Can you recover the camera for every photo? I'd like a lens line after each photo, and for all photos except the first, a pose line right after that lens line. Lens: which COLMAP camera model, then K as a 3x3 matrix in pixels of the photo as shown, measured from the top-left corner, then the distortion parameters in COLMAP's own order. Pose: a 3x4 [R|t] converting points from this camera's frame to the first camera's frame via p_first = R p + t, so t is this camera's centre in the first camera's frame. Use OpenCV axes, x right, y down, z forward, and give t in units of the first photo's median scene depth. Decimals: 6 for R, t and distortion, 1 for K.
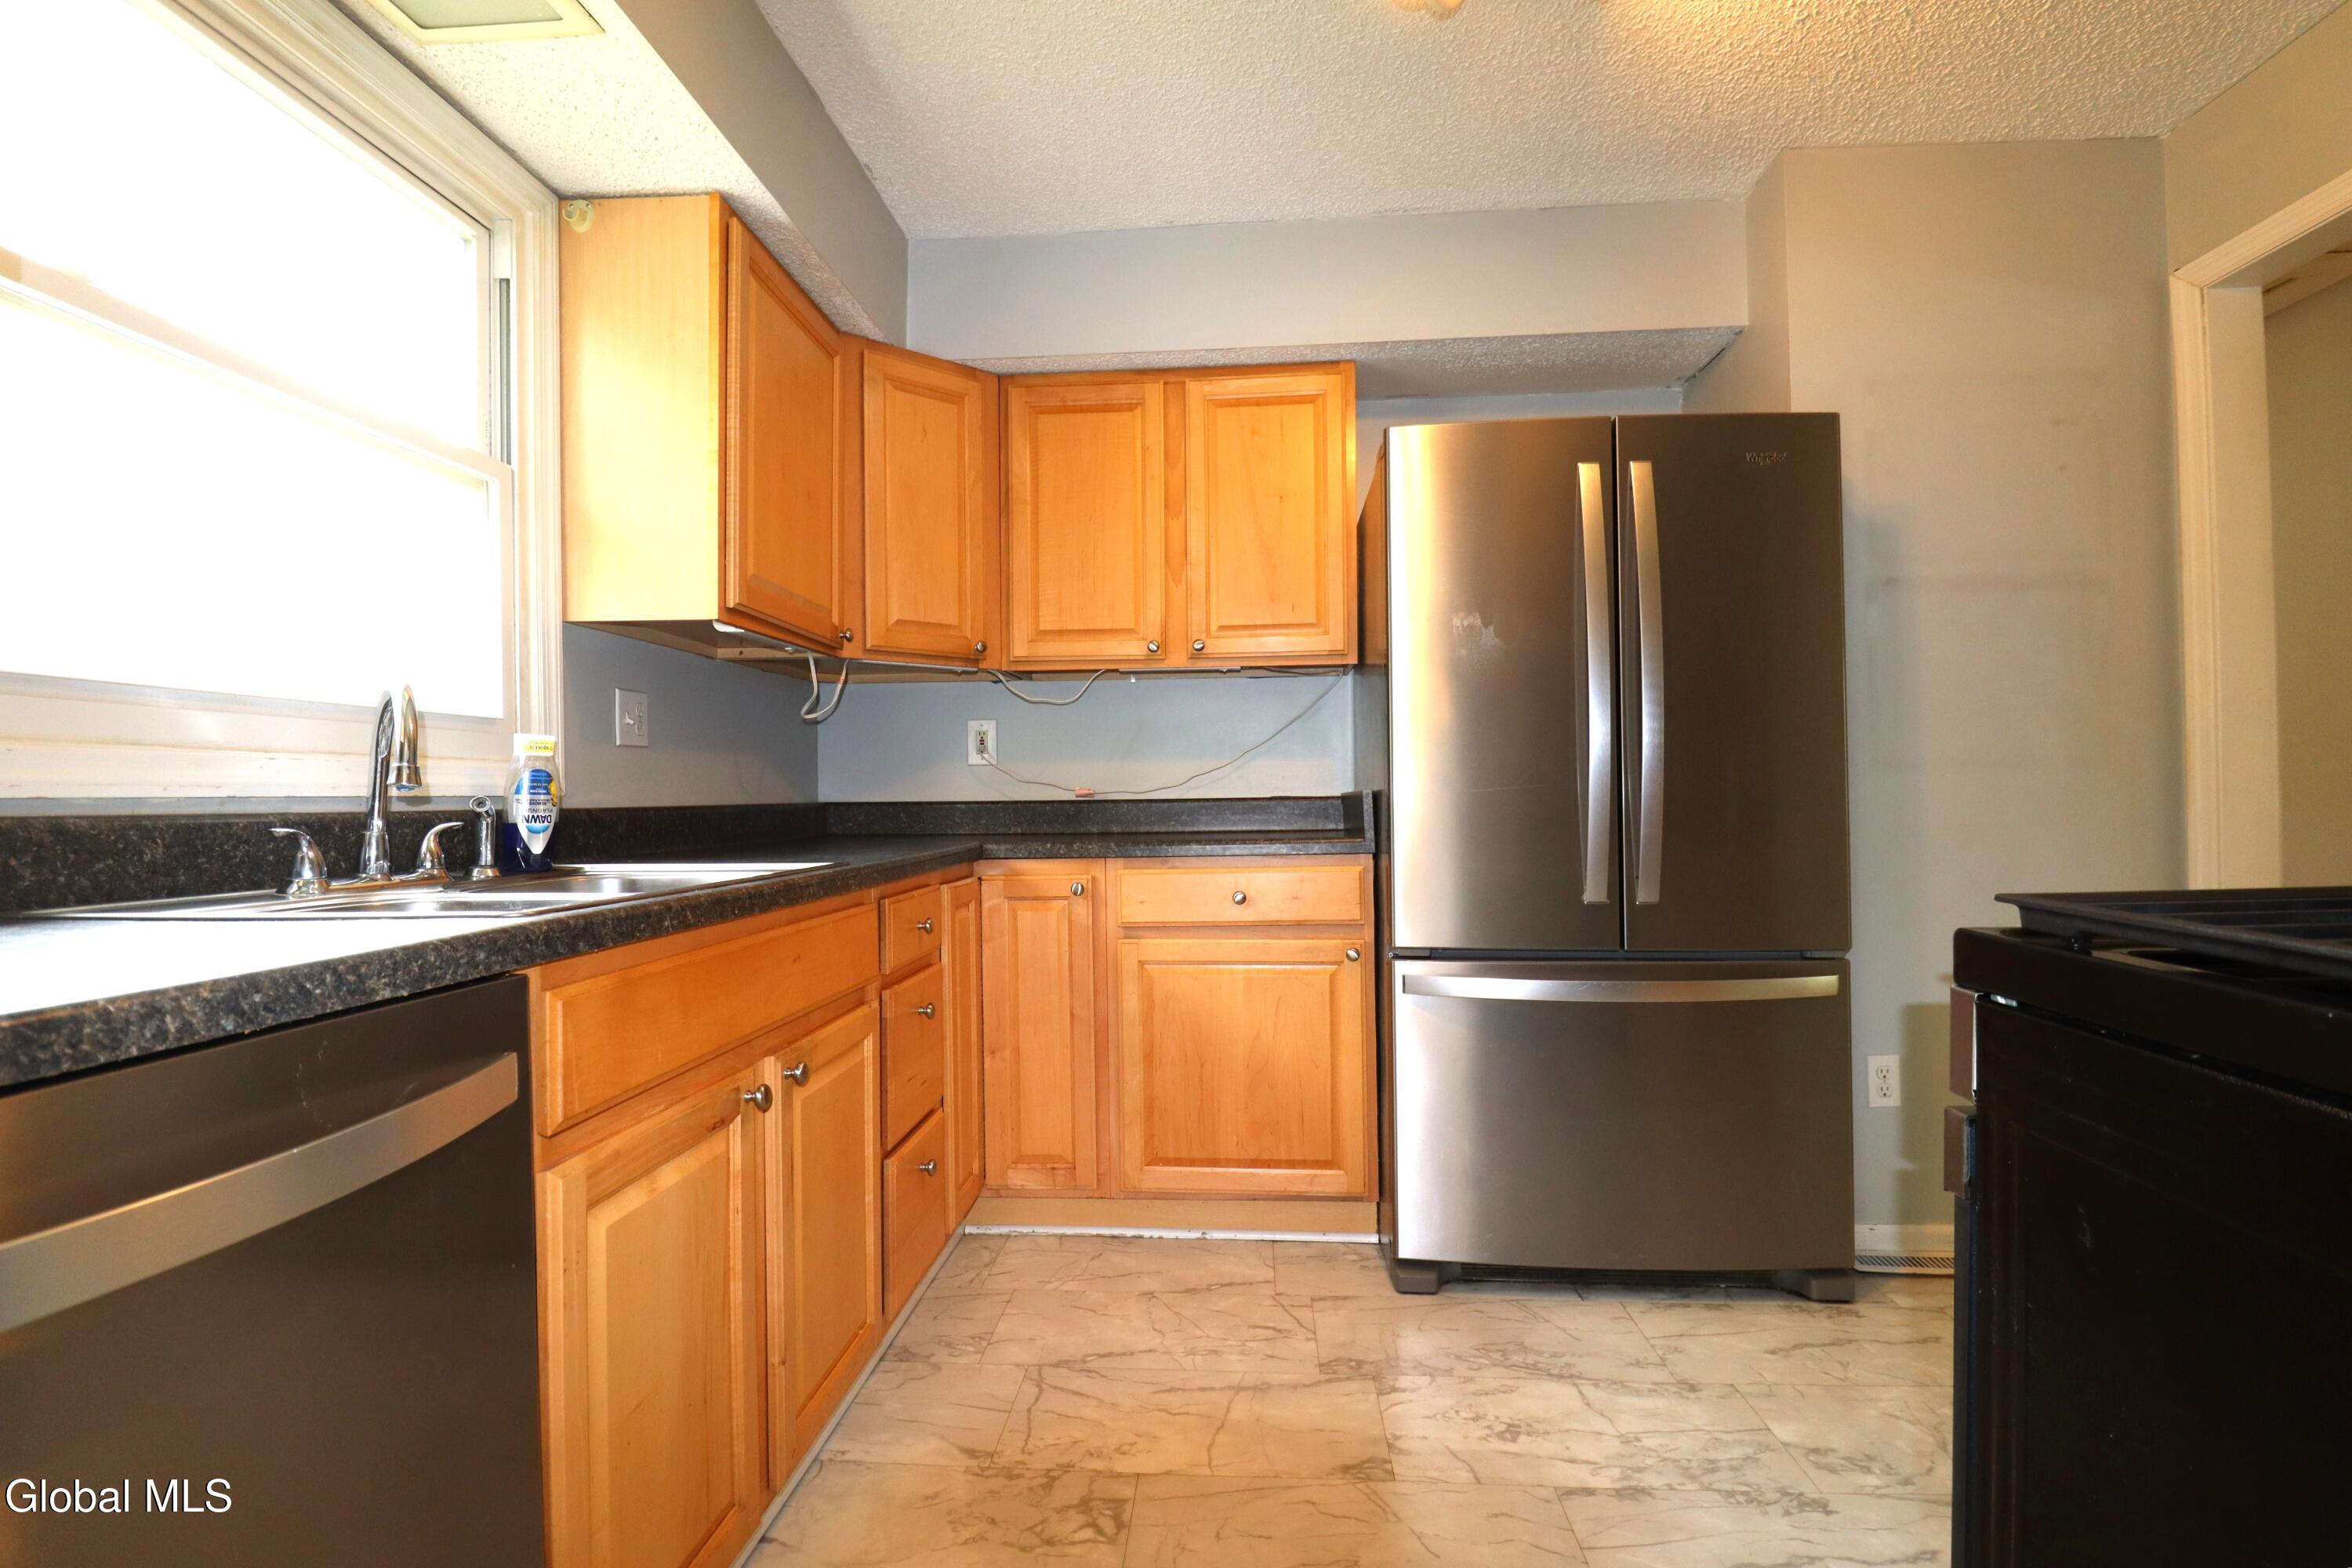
lens RADIAL K [[1090.4, 0, 1165.3], [0, 1090.4, 788.0], [0, 0, 1]] dist [-0.002092, -0.012605]
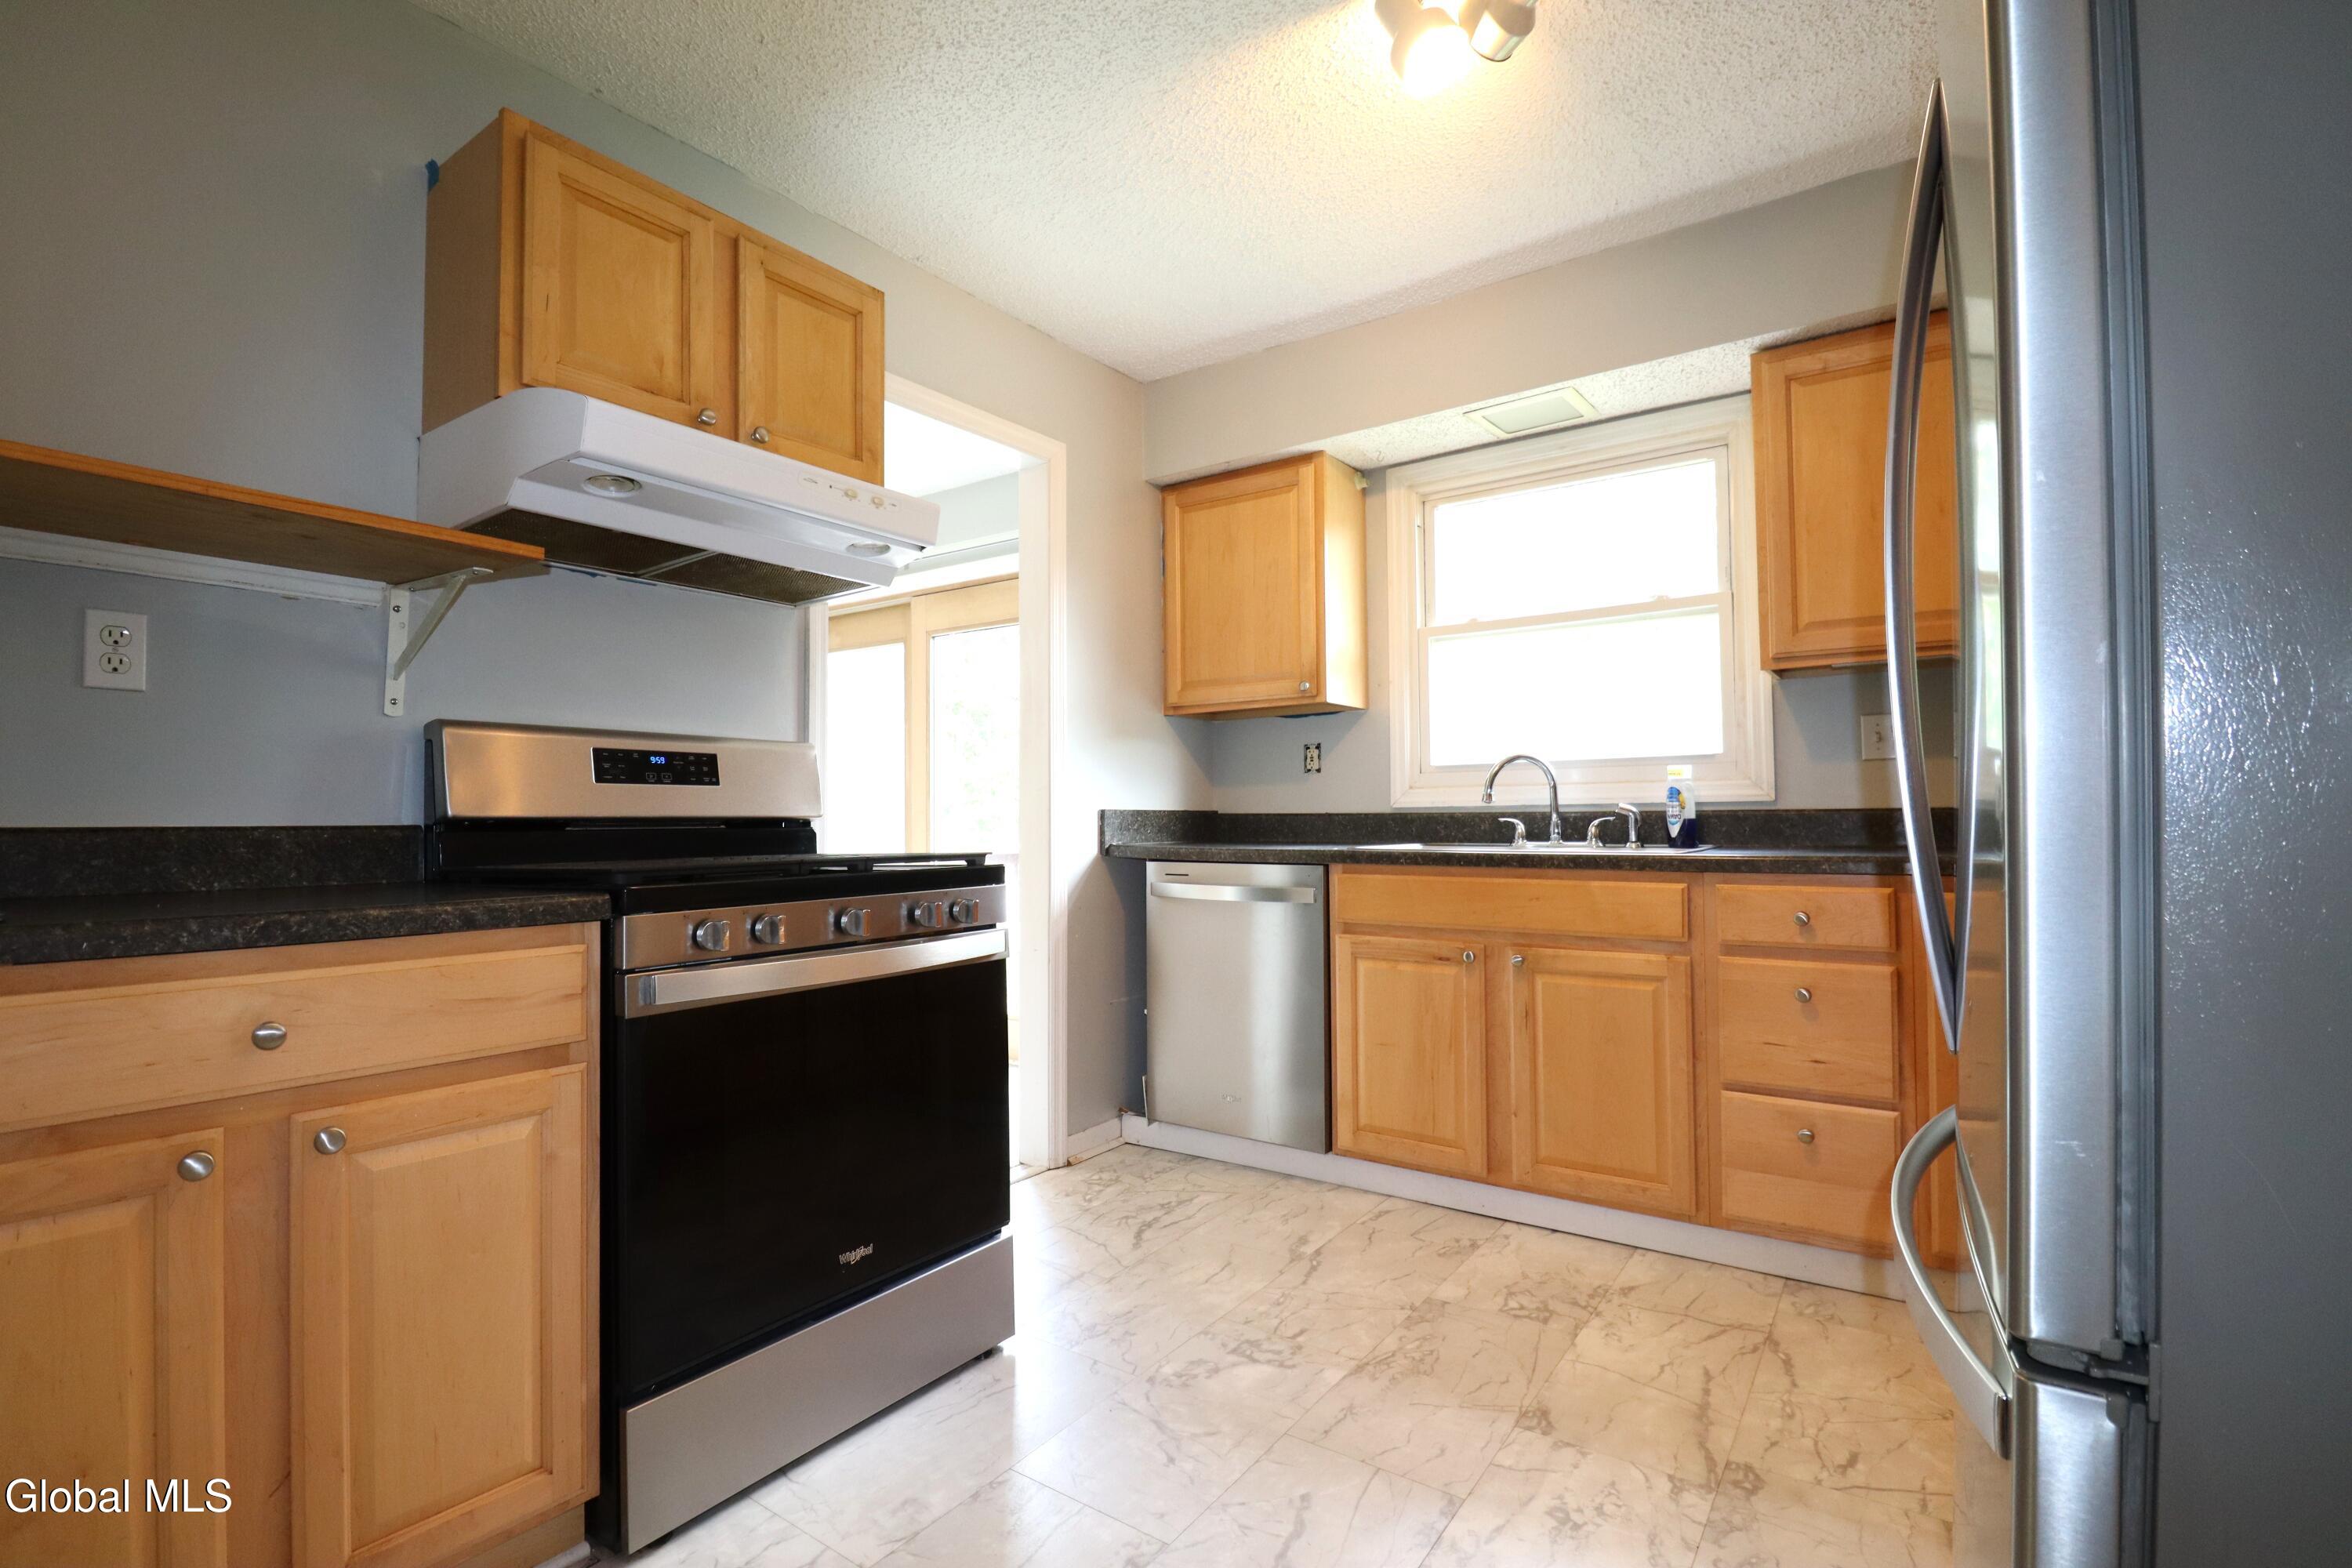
lens RADIAL K [[1090.4, 0, 1165.3], [0, 1090.4, 788.0], [0, 0, 1]] dist [-0.002092, -0.012605]
pose [[-0.531490, -0.021072, -0.846802, 1.357170], [0.020411, 0.999082, -0.037672, 0.035983], [0.846818, -0.037306, -0.530572, 1.334153]]
